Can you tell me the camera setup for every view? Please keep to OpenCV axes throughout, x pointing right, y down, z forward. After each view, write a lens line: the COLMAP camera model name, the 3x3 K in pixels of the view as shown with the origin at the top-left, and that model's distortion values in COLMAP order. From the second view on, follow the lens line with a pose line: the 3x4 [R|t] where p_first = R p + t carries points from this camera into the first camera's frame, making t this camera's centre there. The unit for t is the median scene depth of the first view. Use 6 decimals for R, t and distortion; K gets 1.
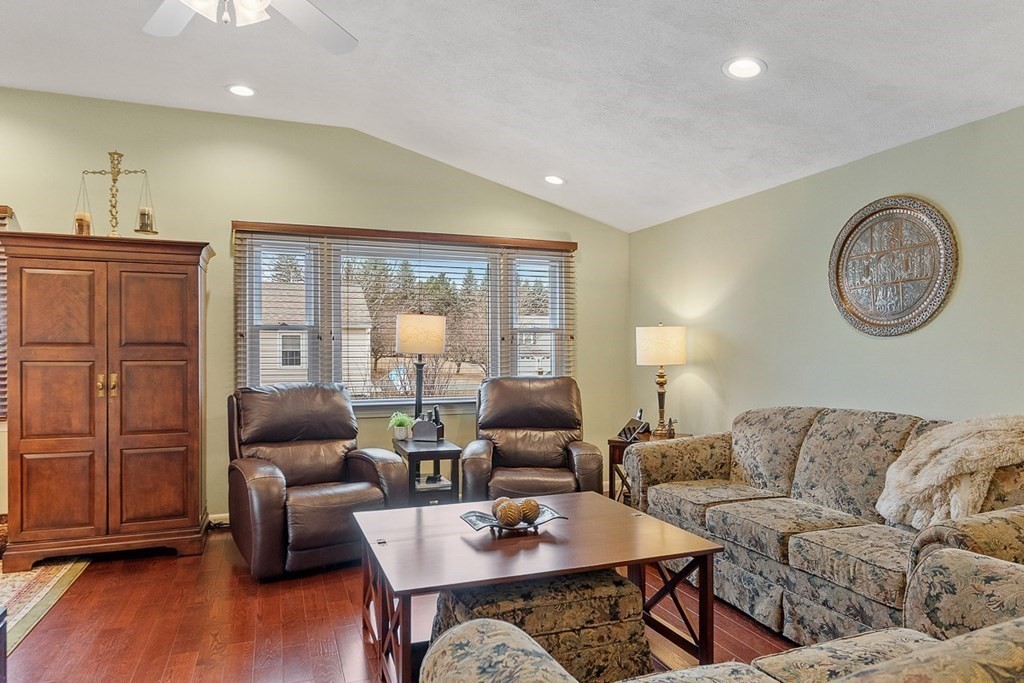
lens RADIAL K [[615.2, 0, 510.8], [0, 615.2, 343.4], [0, 0, 1]] dist [0.007089, -0.000171]
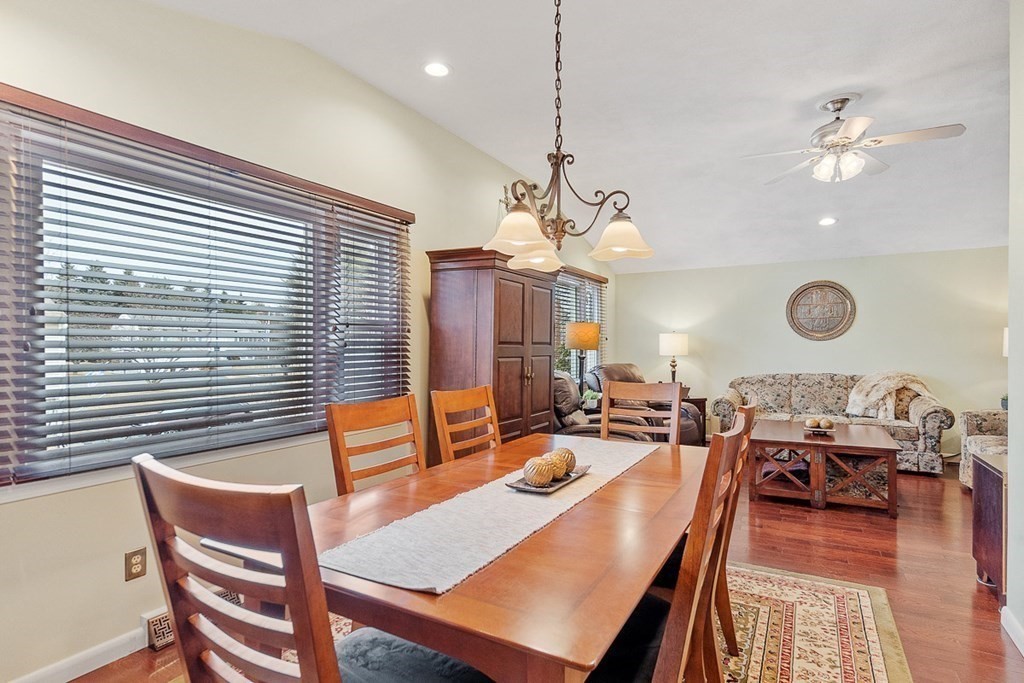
lens RADIAL K [[513.1, 0, 509.4], [0, 513.1, 339.8], [0, 0, 1]] dist [0.002081, 0.000321]
pose [[0.772728, 0.008590, 0.634679, -1.379799], [-0.007685, 0.999962, -0.004177, 0.001169], [-0.634691, -0.001650, 0.772764, 0.226617]]
